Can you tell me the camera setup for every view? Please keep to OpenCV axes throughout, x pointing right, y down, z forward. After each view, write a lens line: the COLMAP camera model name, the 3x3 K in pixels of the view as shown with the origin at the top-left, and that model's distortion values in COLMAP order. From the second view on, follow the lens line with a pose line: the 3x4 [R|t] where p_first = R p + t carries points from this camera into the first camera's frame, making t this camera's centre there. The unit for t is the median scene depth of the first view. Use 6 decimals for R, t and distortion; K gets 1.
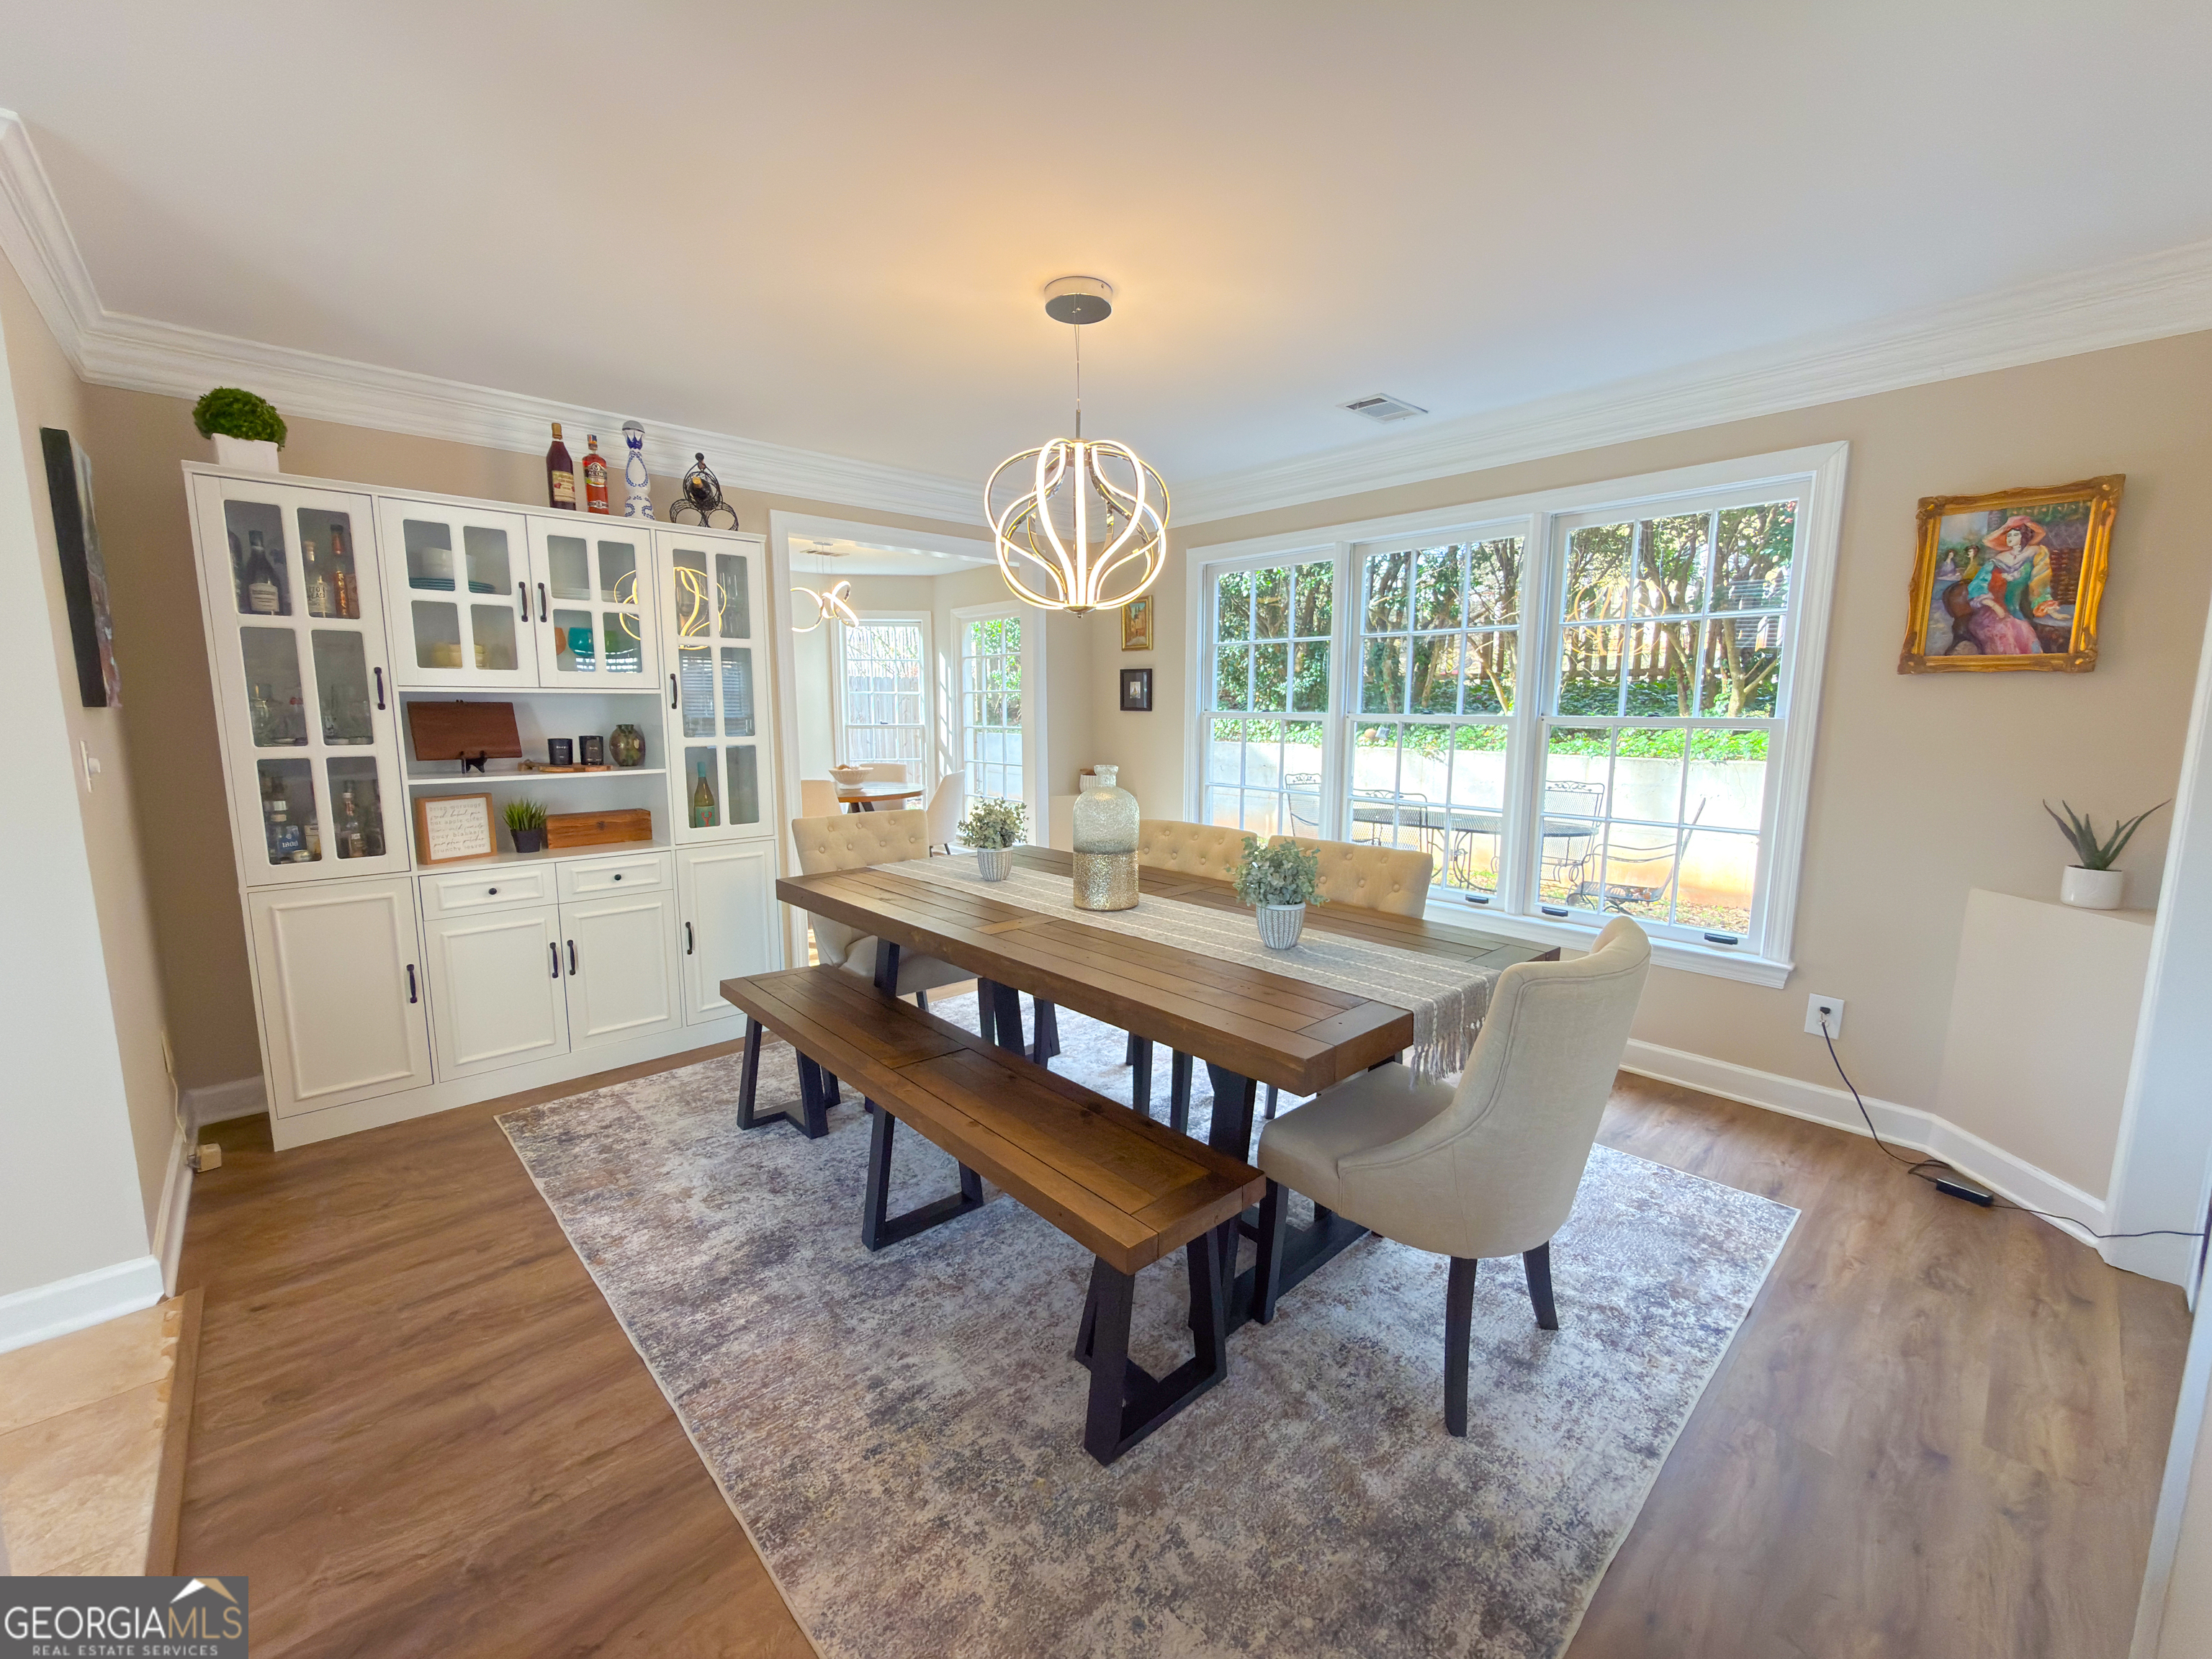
lens RADIAL K [[879.2, 0, 1124.8], [0, 879.2, 825.1], [0, 0, 1]] dist [0.001553, 0.000321]
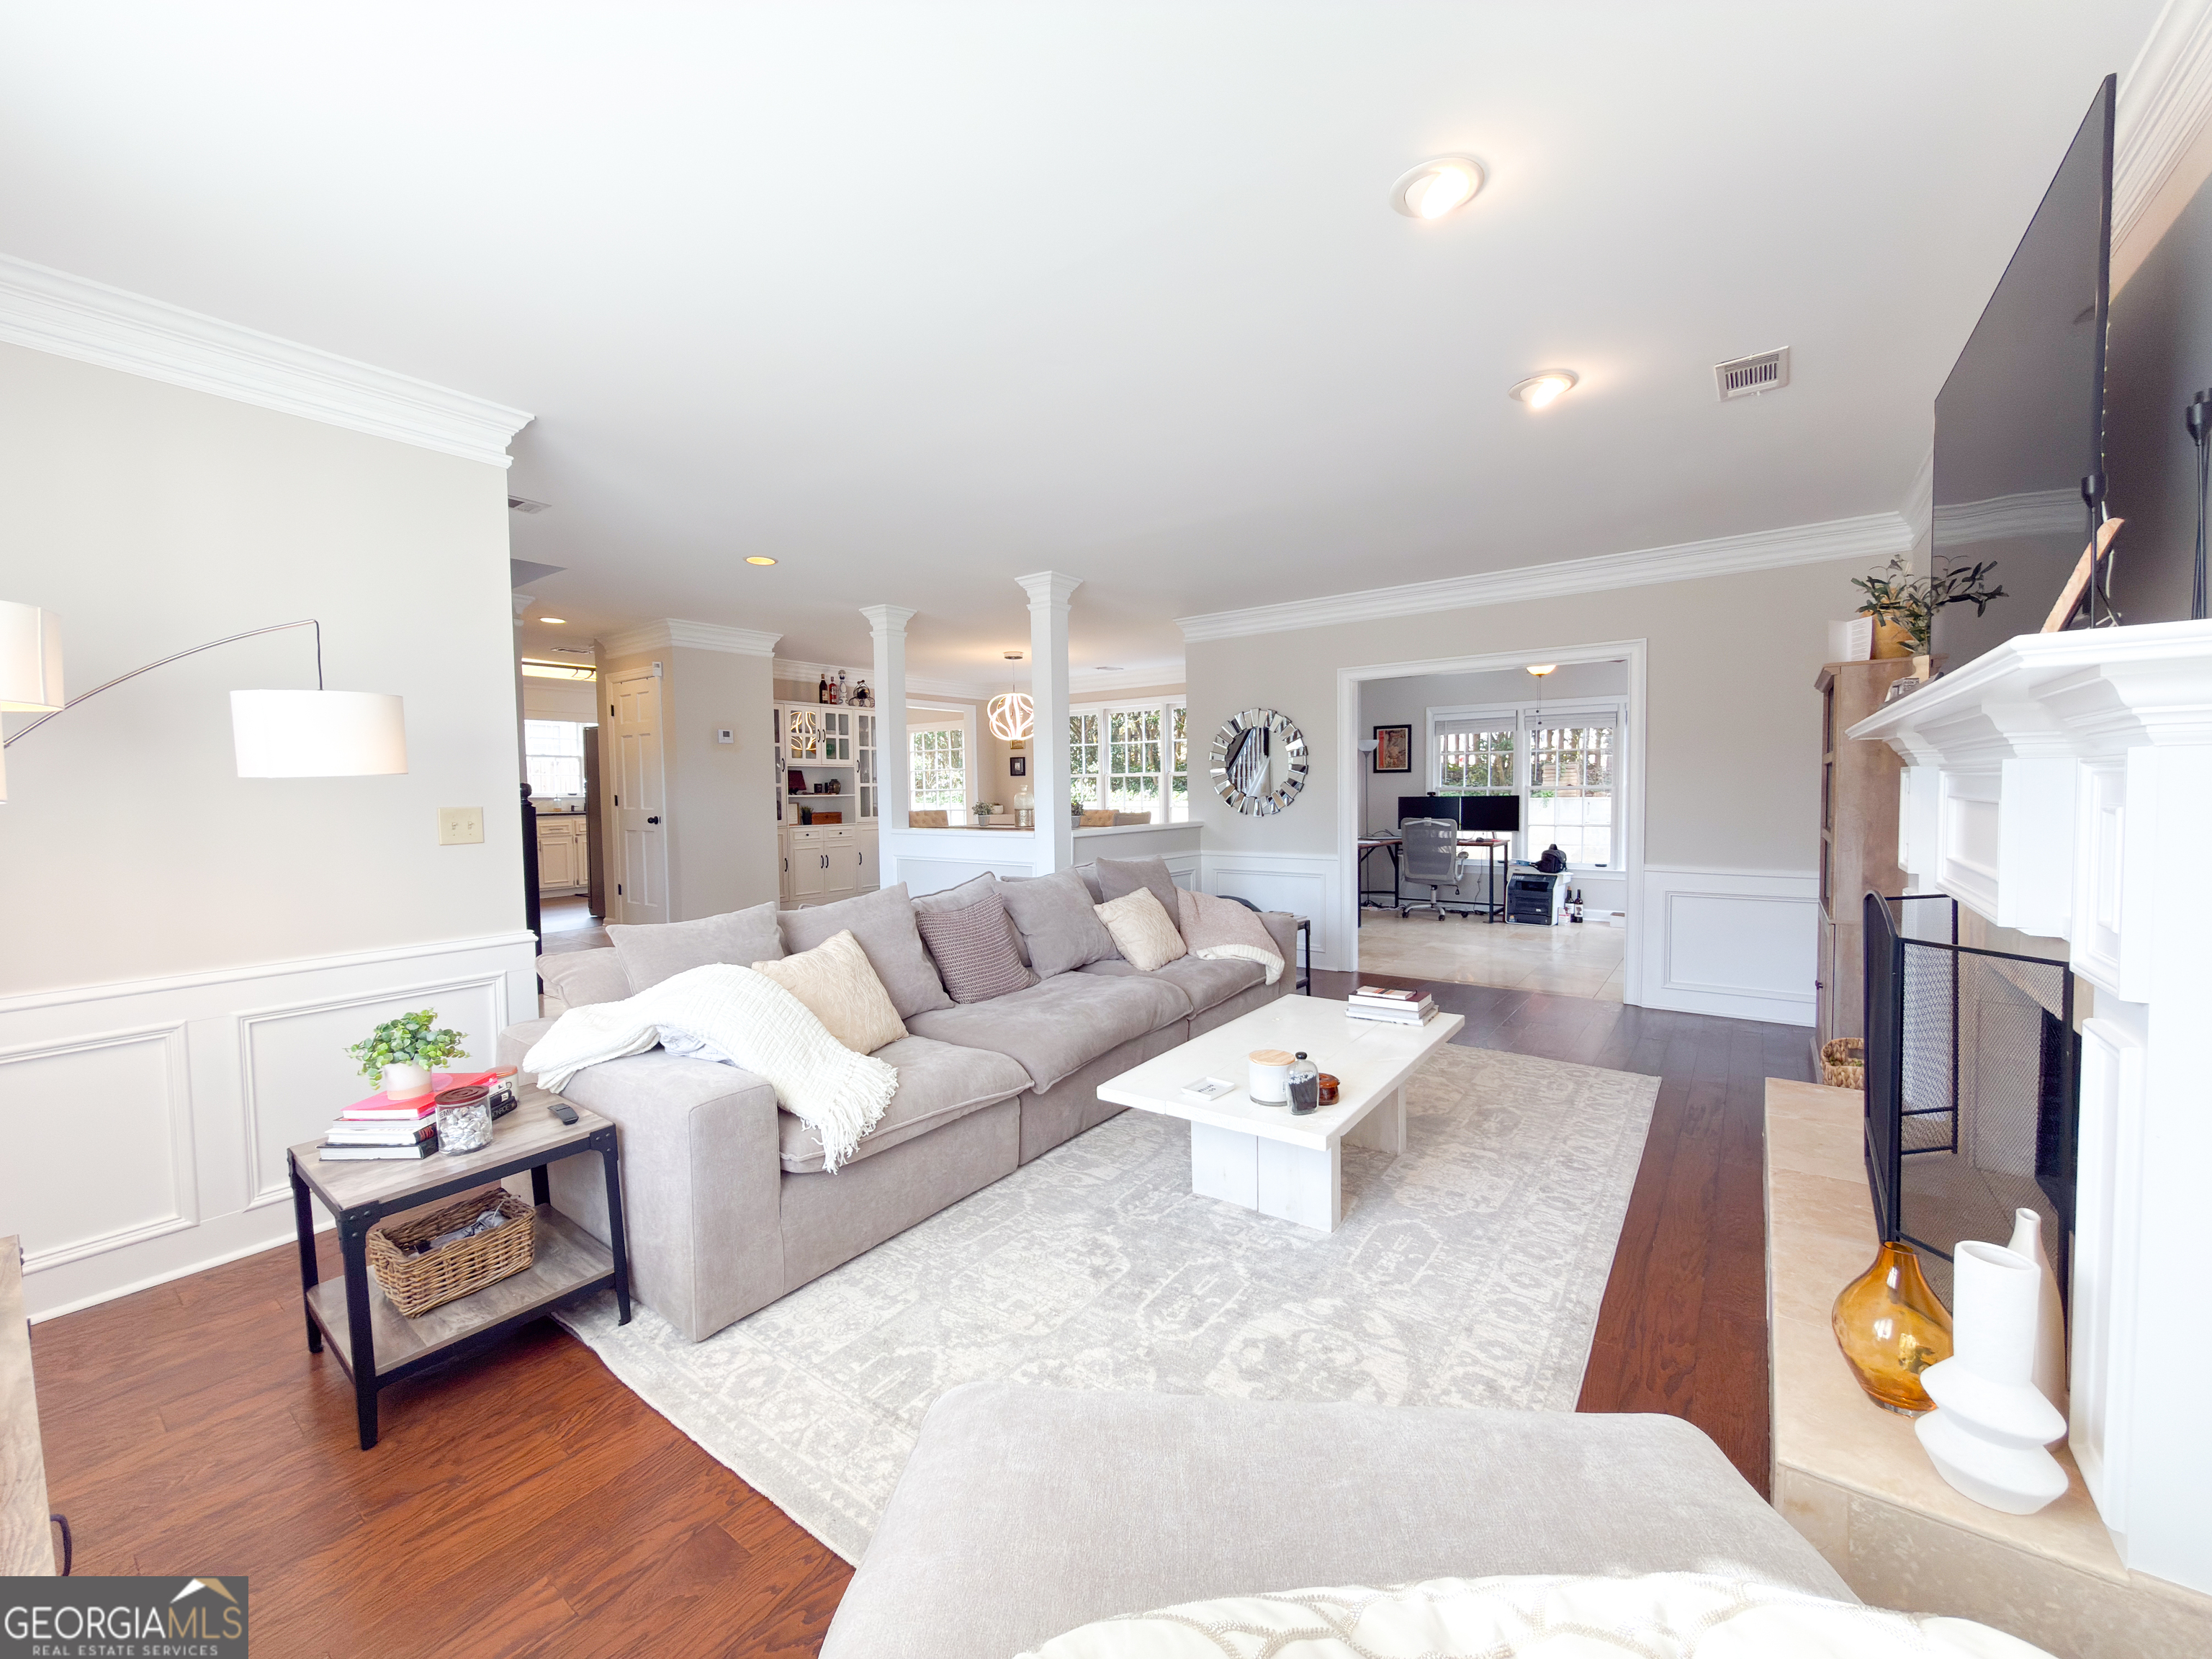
lens RADIAL K [[879.2, 0, 1112.4], [0, 879.2, 826.6], [0, 0, 1]] dist [0.001553, 0.000321]
pose [[0.980858, -0.019539, 0.193743, -0.292861], [0.038115, 0.994972, -0.092619, 0.347764], [-0.190959, 0.098231, 0.976671, -1.977986]]
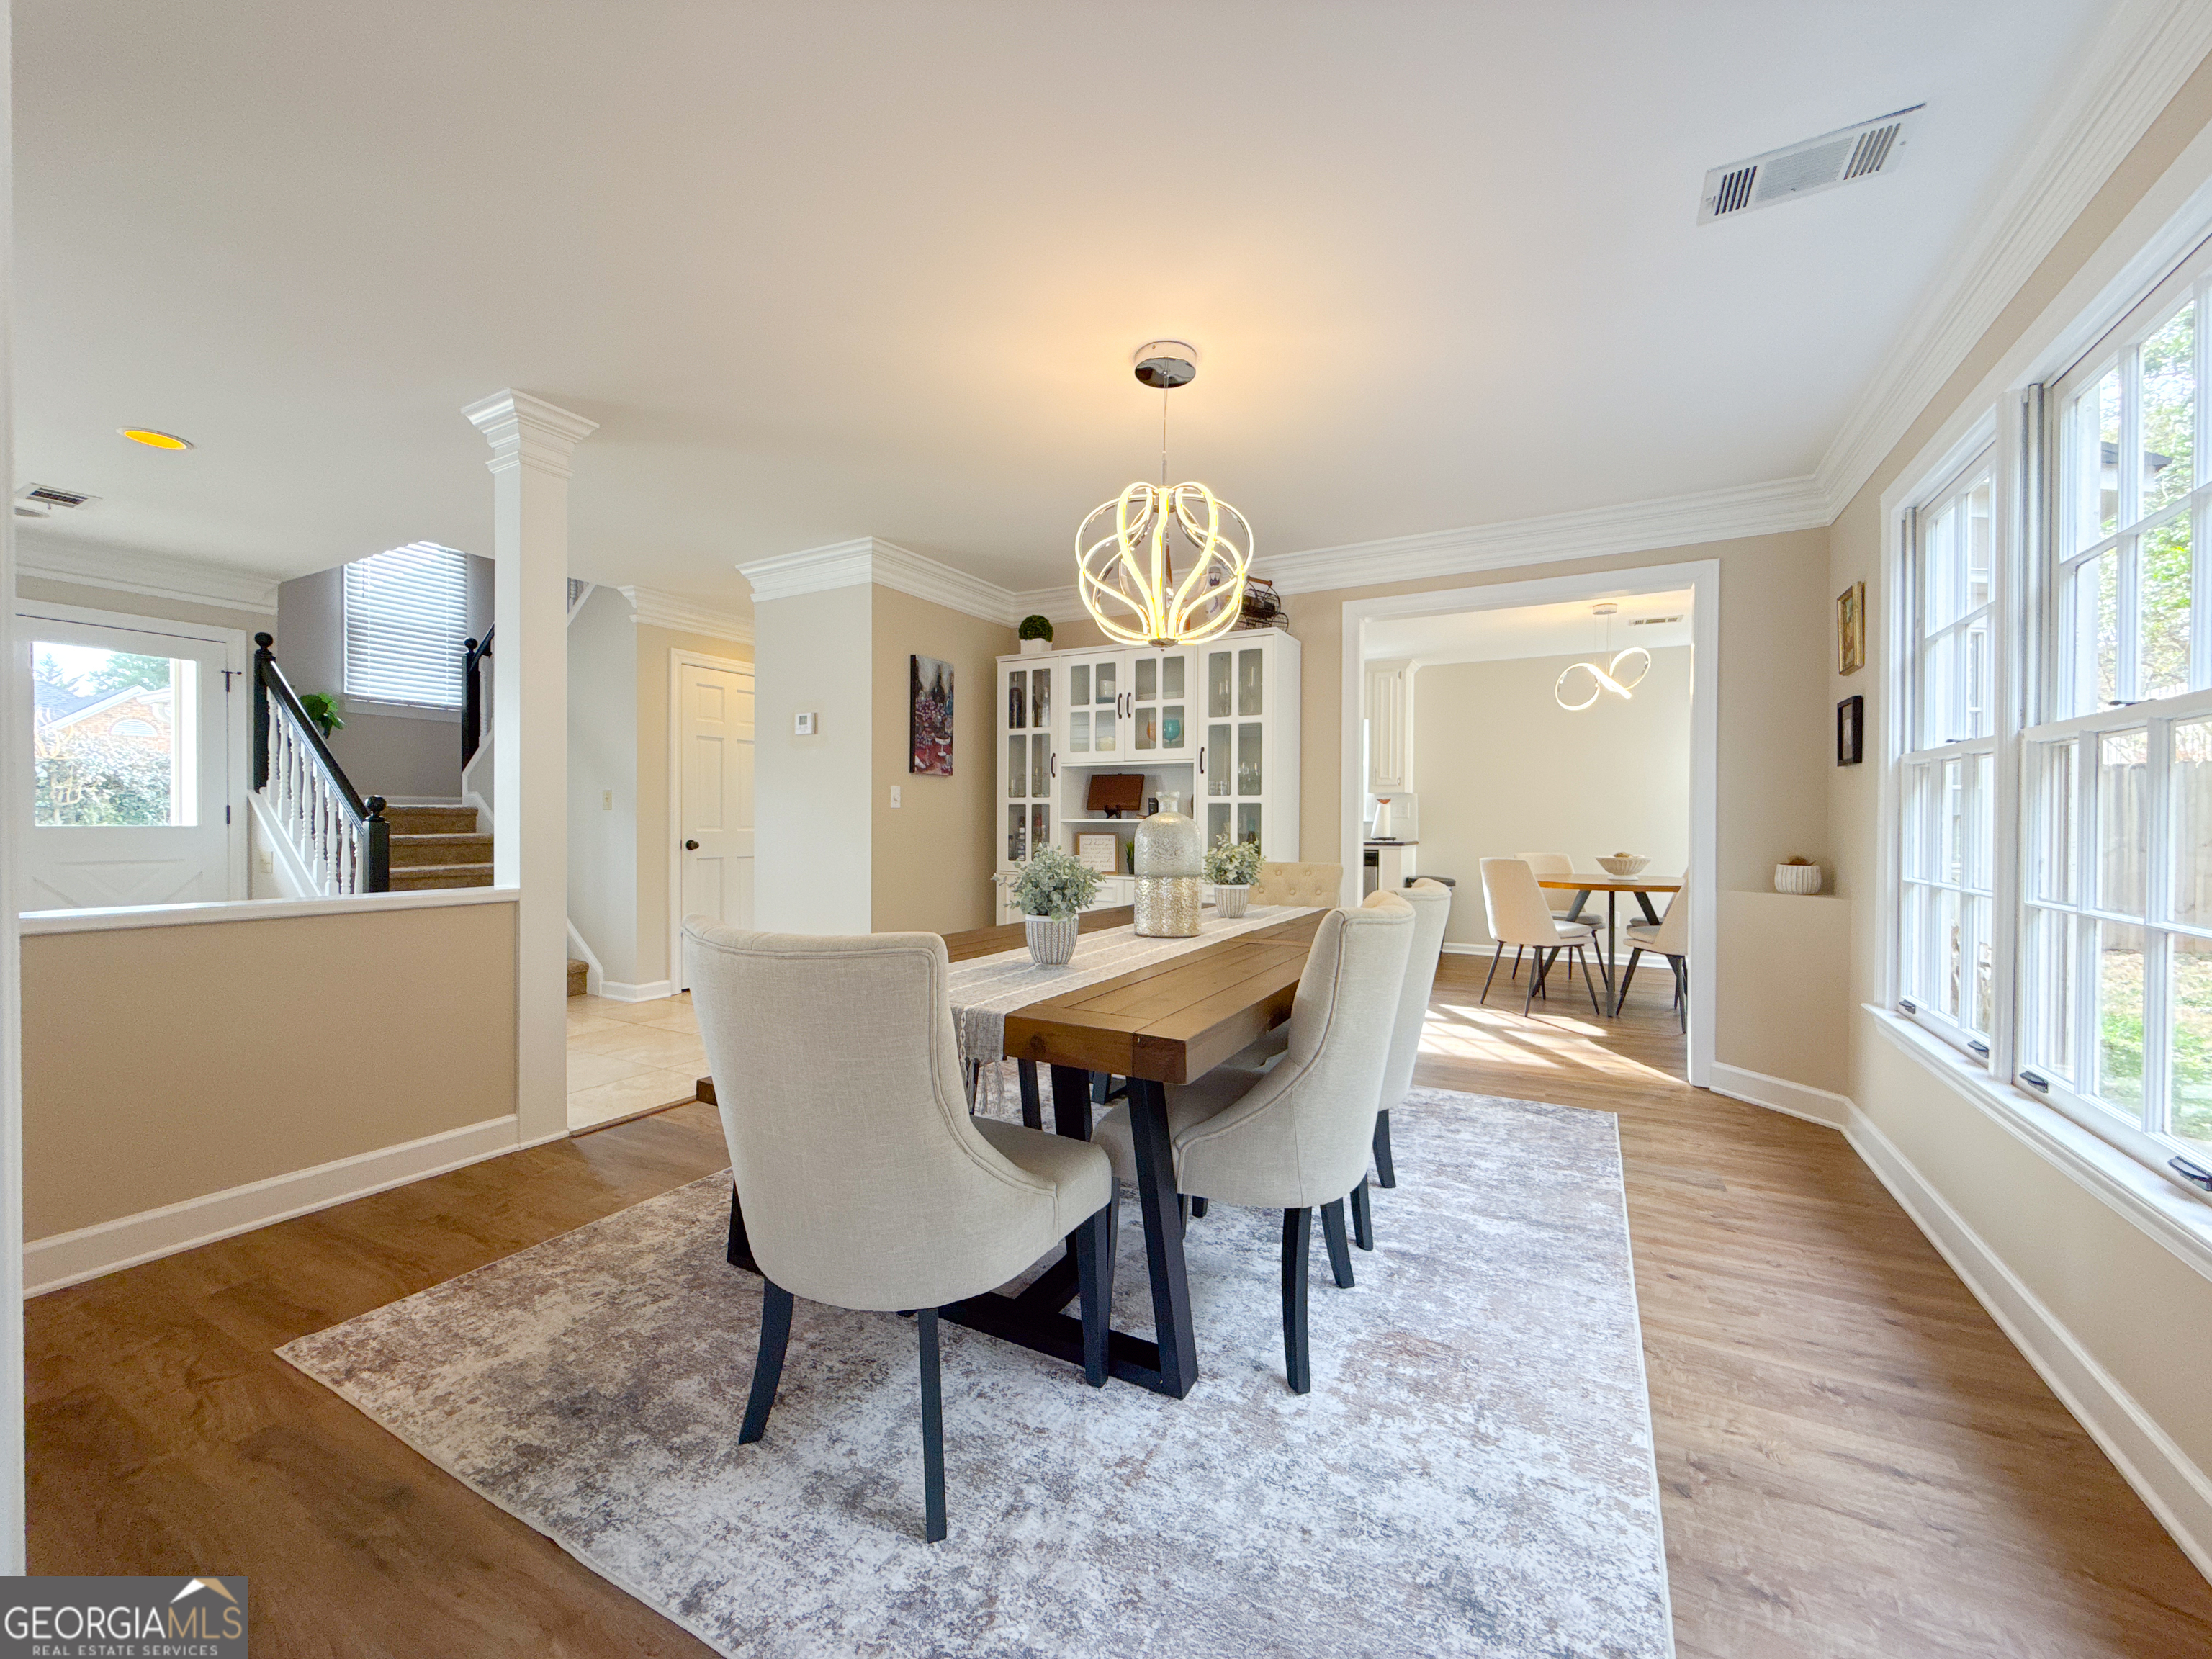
lens RADIAL K [[879.2, 0, 1118.3], [0, 879.2, 831.5], [0, 0, 1]] dist [0.001553, 0.000321]
pose [[0.325370, 0.009617, -0.945538, 0.739192], [-0.136458, 0.989959, -0.036888, 0.018097], [0.935689, 0.141028, 0.323415, 0.522696]]
